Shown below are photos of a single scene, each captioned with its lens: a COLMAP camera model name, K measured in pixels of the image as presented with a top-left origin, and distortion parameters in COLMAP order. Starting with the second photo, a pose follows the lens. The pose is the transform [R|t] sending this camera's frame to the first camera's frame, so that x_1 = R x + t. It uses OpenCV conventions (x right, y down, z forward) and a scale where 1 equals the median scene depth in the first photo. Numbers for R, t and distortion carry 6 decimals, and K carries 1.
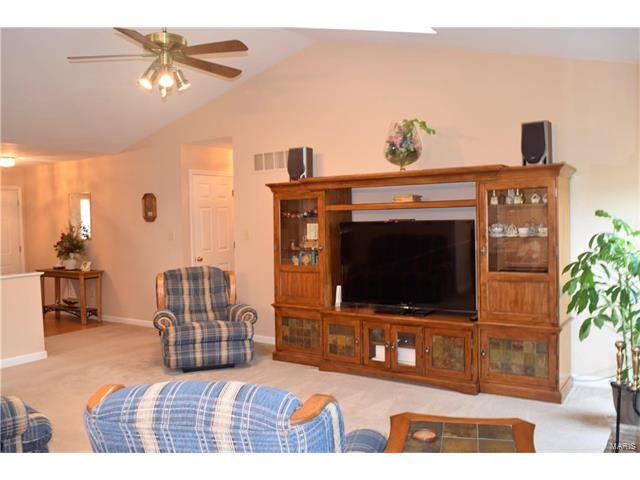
lens RADIAL K [[554.8, 0, 320.0], [0, 554.8, 240.0], [0, 0, 1]] dist [-0.001872, -0.000886]
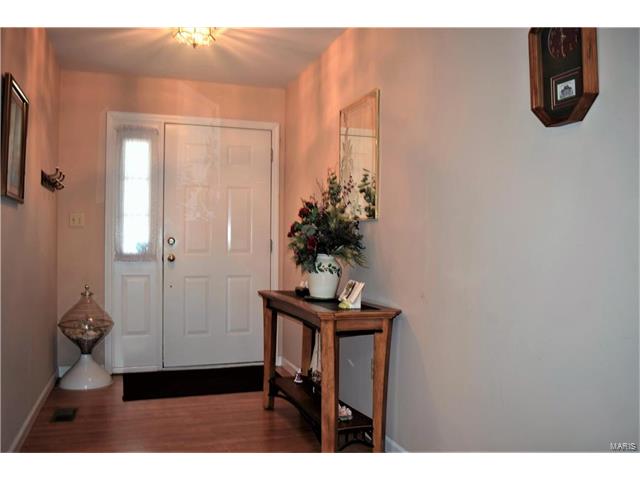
lens RADIAL K [[571.8, 0, 320.0], [0, 571.8, 240.0], [0, 0, 1]] dist [0.001598, -0.000058]
pose [[0.808907, 0.026386, -0.587344, -0.227449], [-0.047092, 0.998691, -0.019991, 0.021521], [0.586048, 0.043830, 0.809090, 0.692140]]
